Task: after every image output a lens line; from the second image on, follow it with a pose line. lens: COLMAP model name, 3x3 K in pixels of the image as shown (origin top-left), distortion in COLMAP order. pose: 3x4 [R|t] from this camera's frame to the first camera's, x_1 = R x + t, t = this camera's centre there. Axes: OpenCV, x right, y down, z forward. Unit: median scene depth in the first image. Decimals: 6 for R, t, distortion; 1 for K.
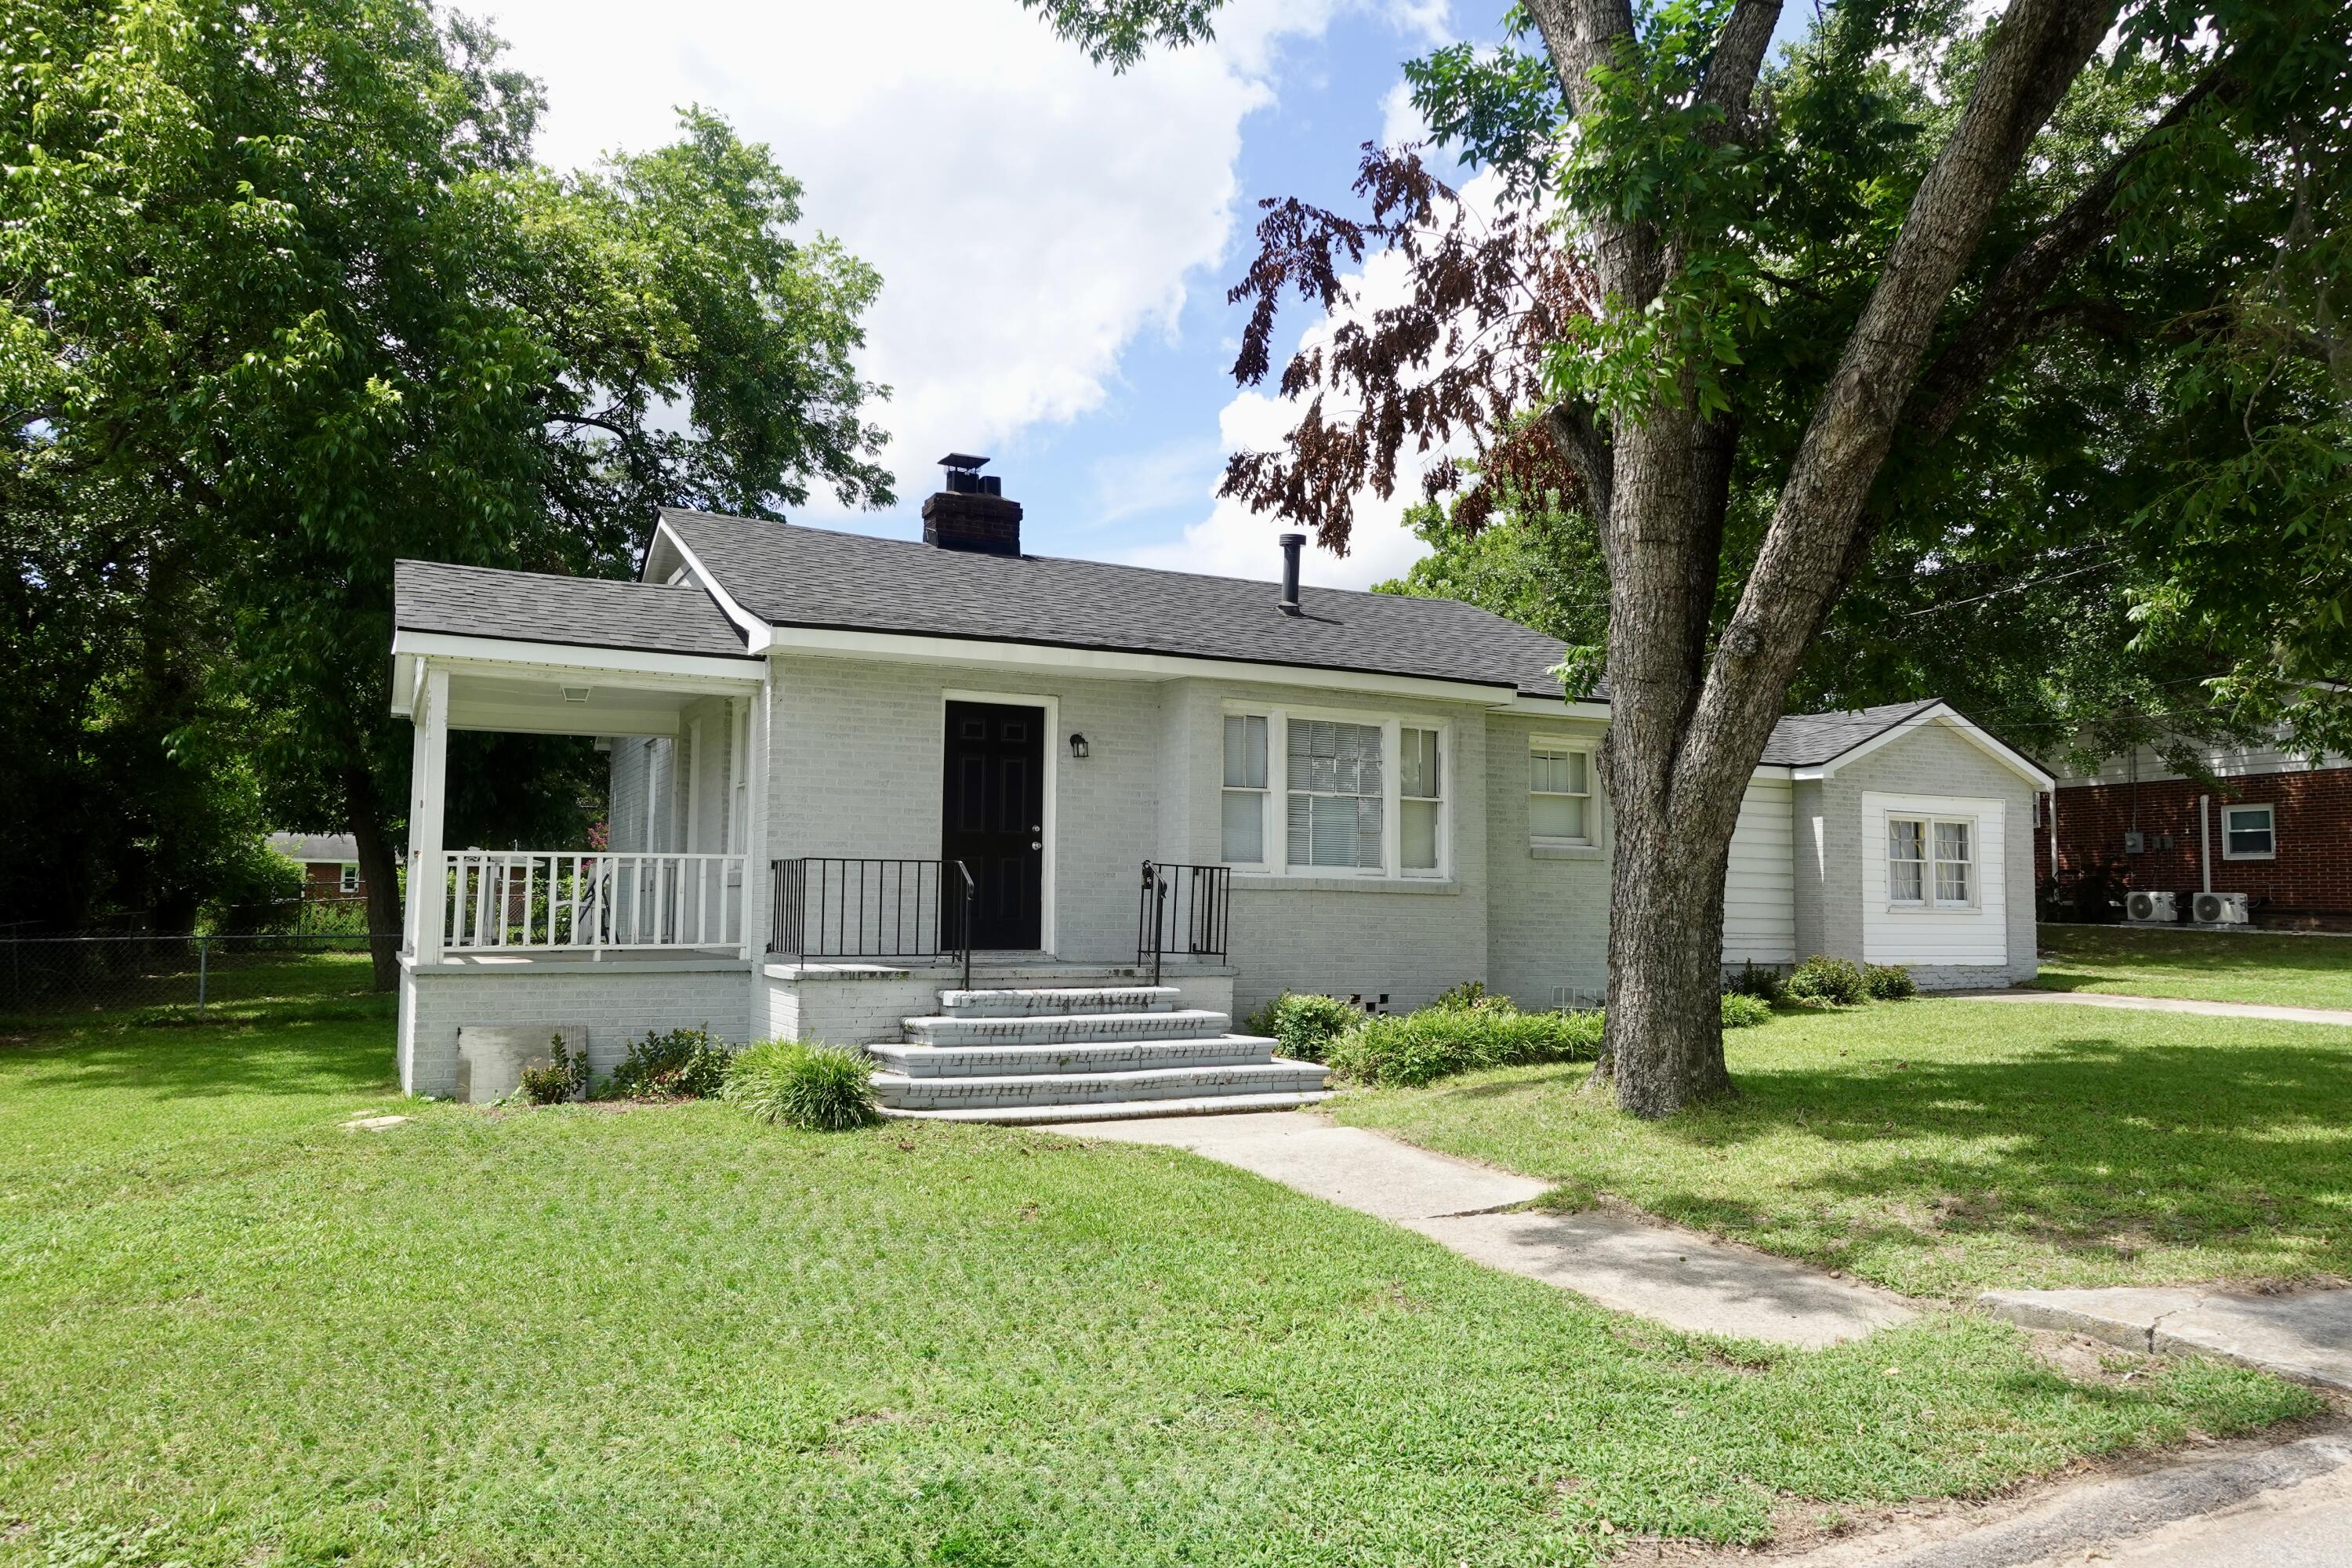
lens RADIAL K [[1625.9, 0, 1176.0], [0, 1625.9, 784.0], [0, 0, 1]] dist [-0.000536, 0.000630]
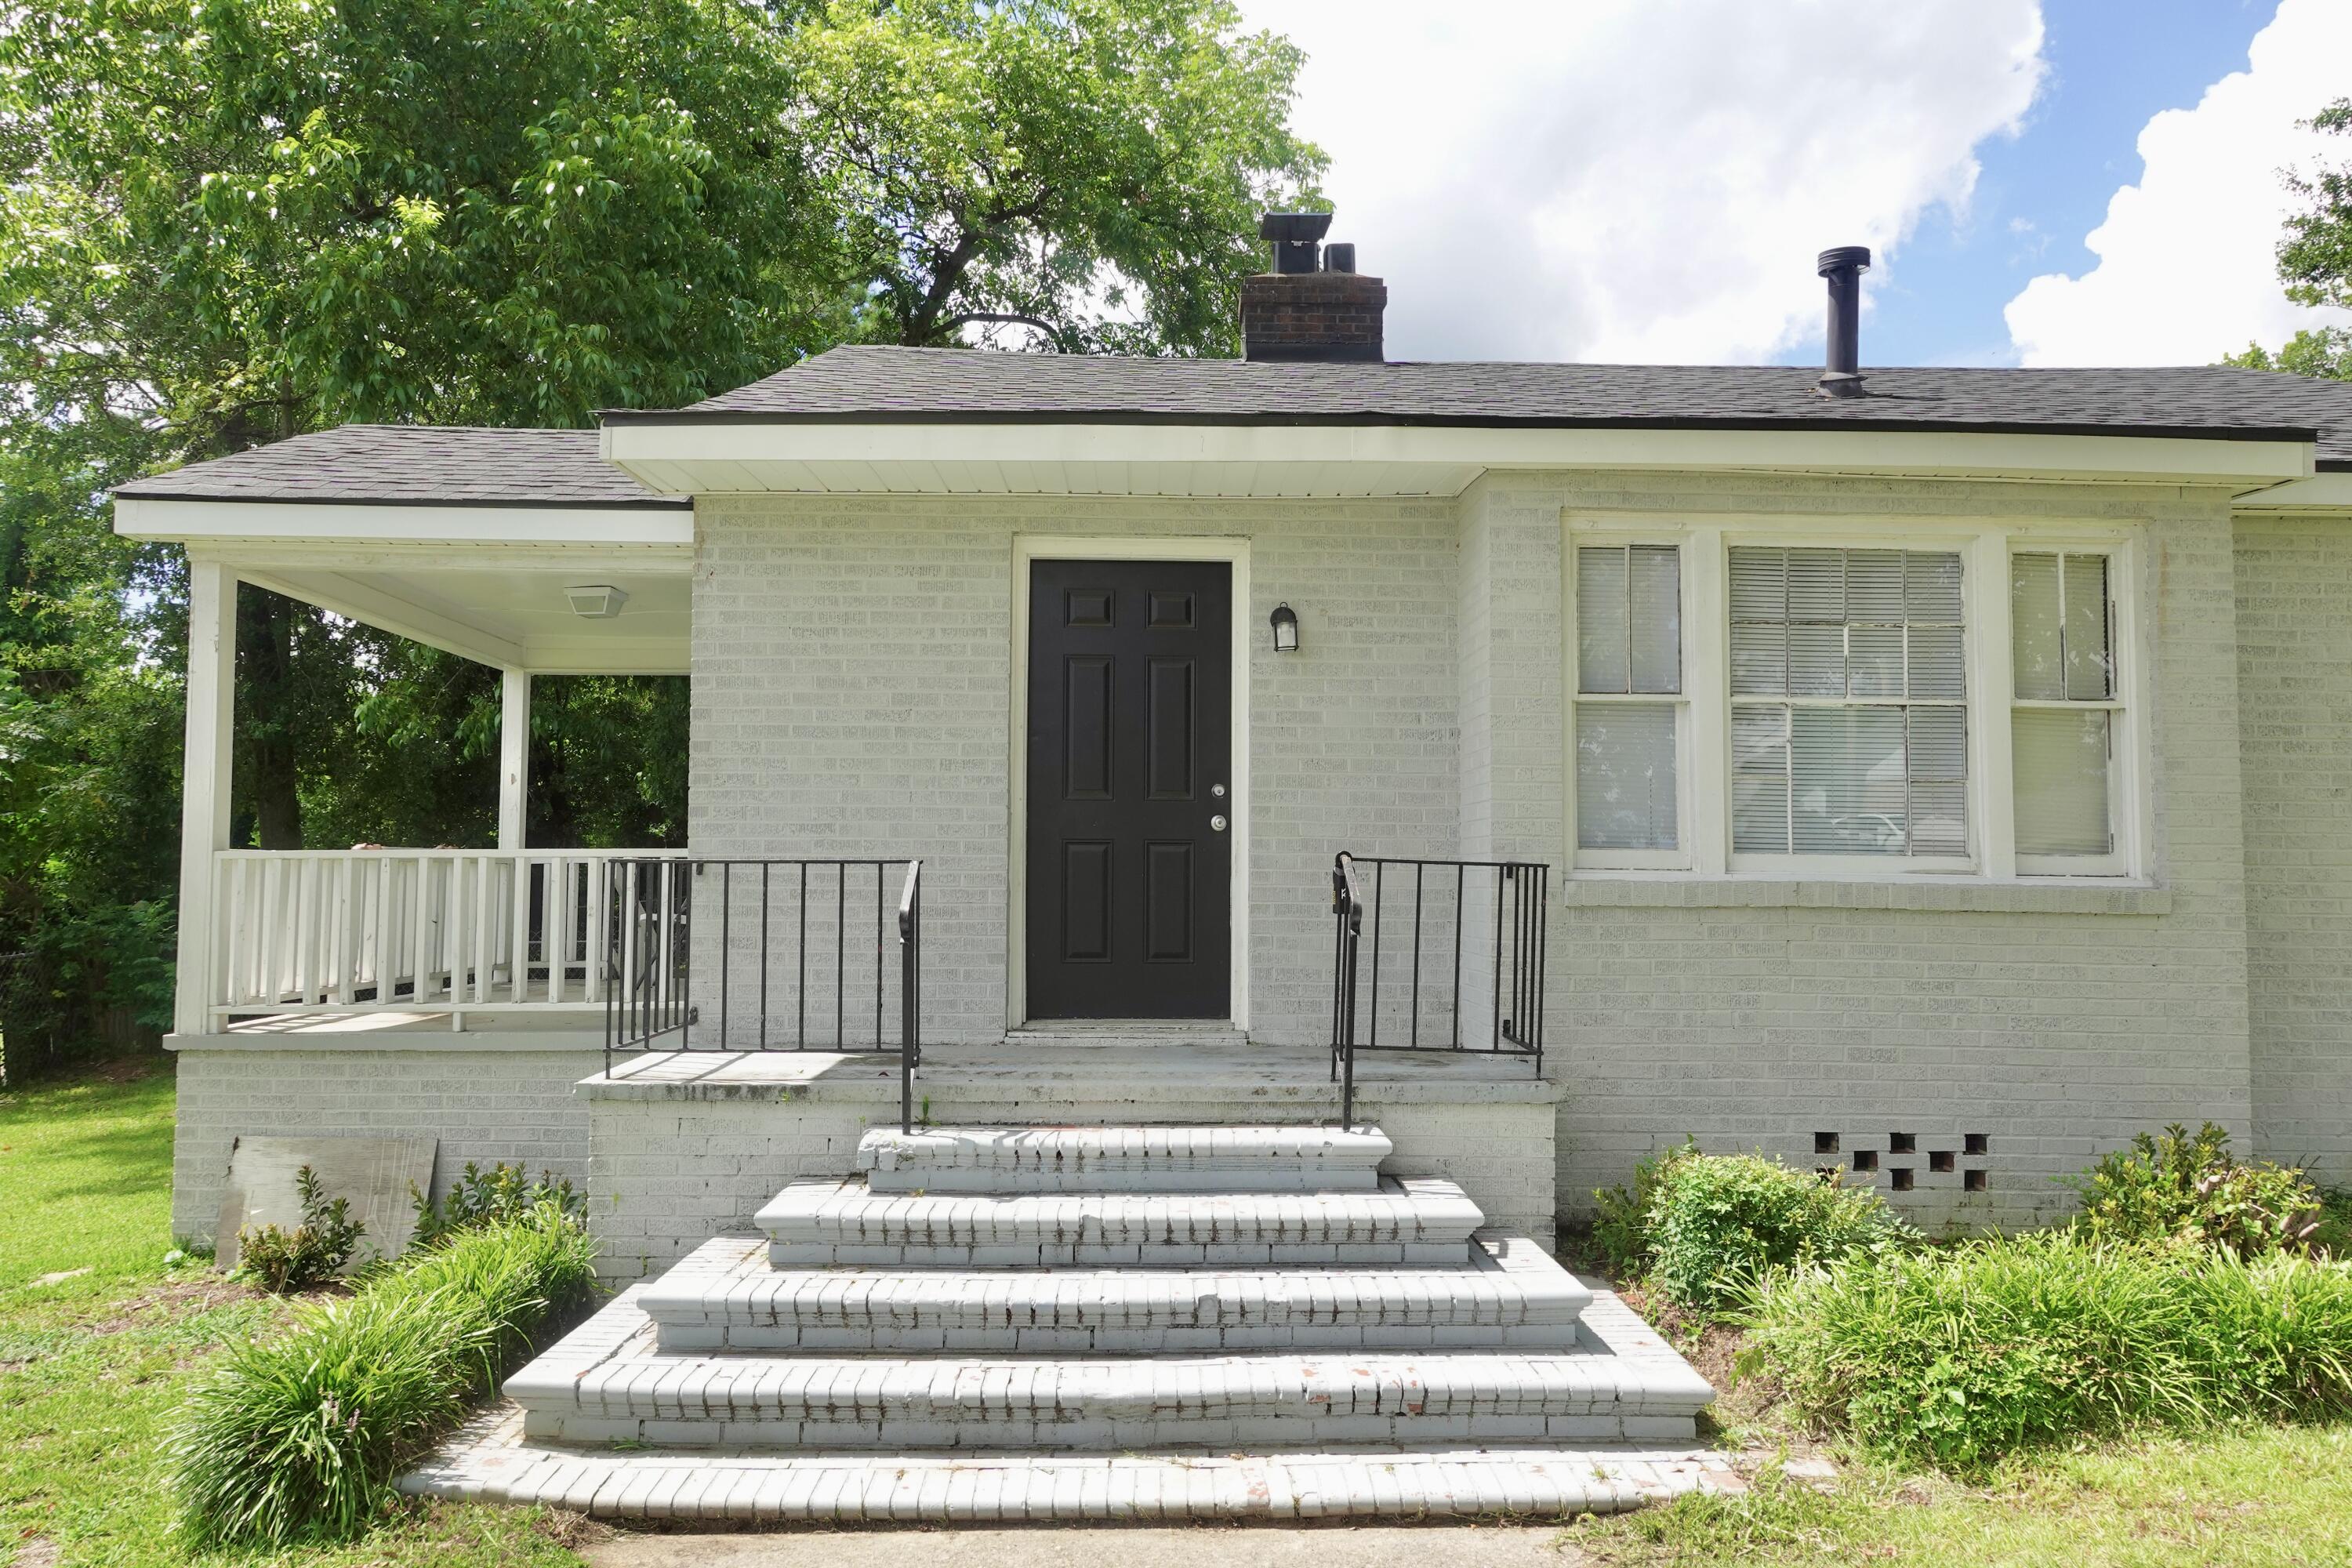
lens RADIAL K [[1625.9, 0, 1176.0], [0, 1625.9, 784.0], [0, 0, 1]] dist [-0.000536, 0.000630]
pose [[0.903103, -0.027645, -0.428532, 0.127788], [0.035863, 0.999295, 0.011114, 0.018649], [0.427923, -0.025406, 0.903458, 0.511146]]
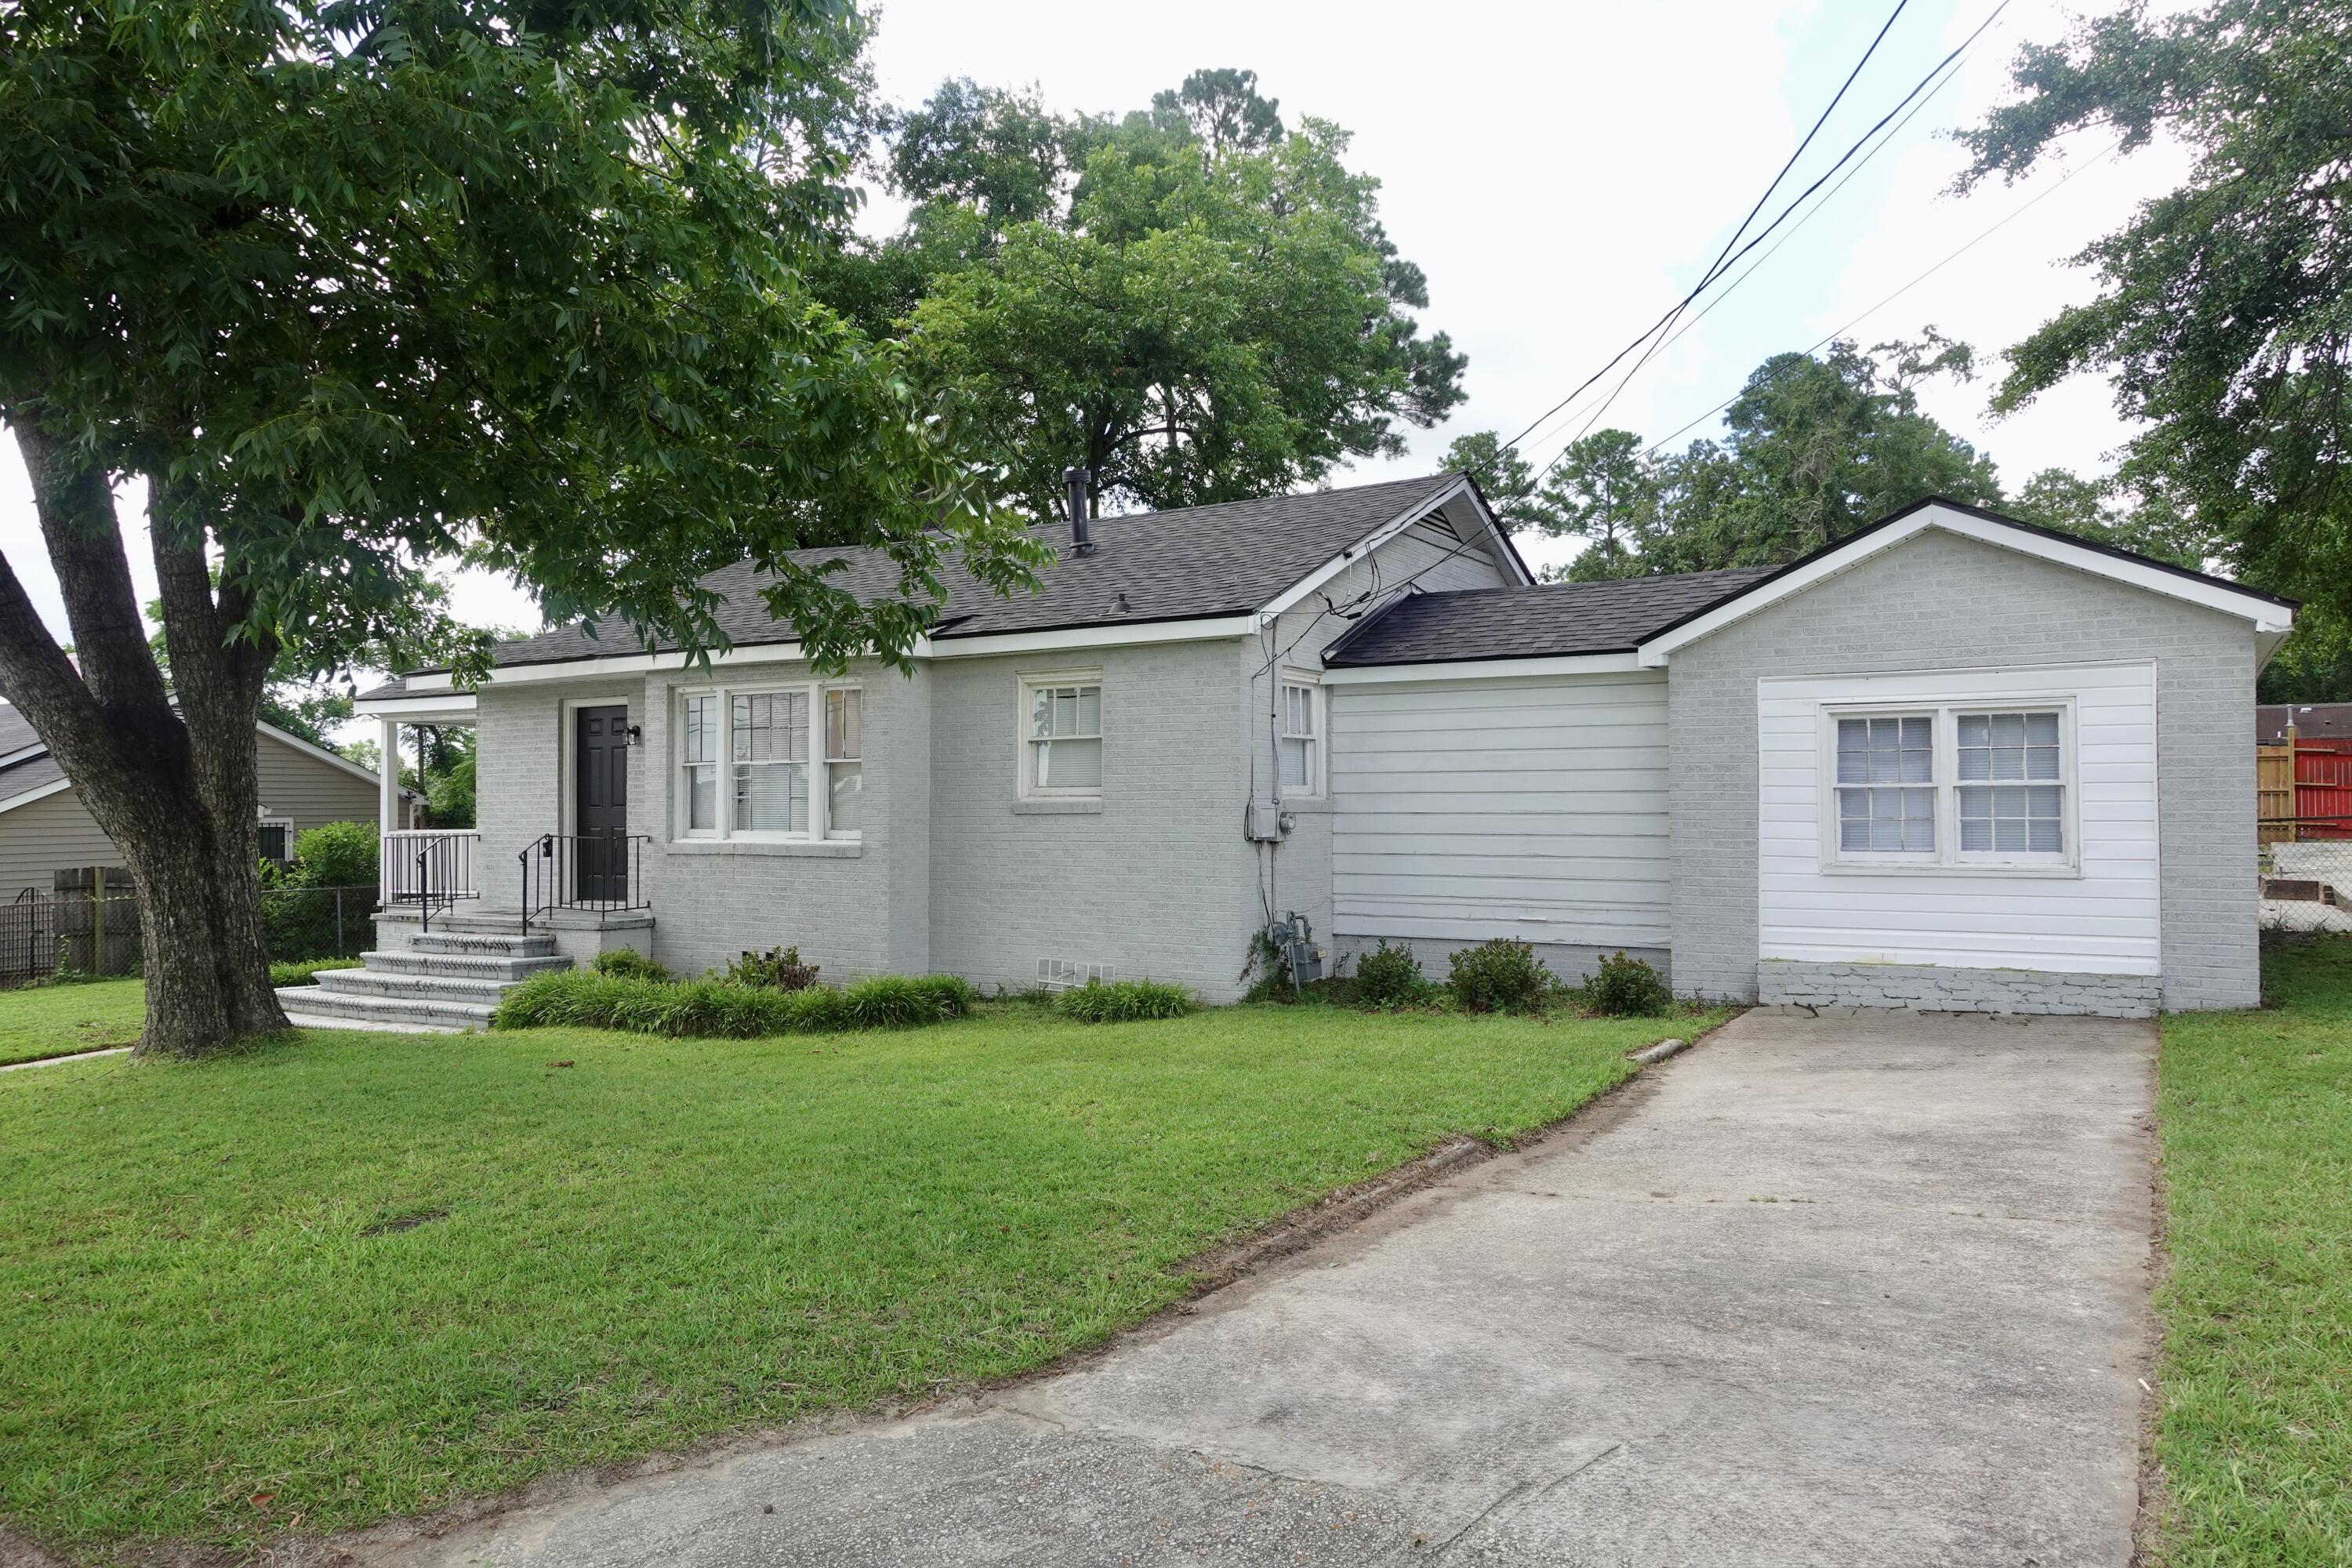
lens RADIAL K [[1625.9, 0, 1176.0], [0, 1625.9, 784.0], [0, 0, 1]] dist [-0.000536, 0.000630]
pose [[0.522777, -0.028421, -0.851996, 1.181079], [0.077597, 0.996881, 0.014359, 0.027163], [0.848931, -0.073619, 0.523352, 0.694864]]
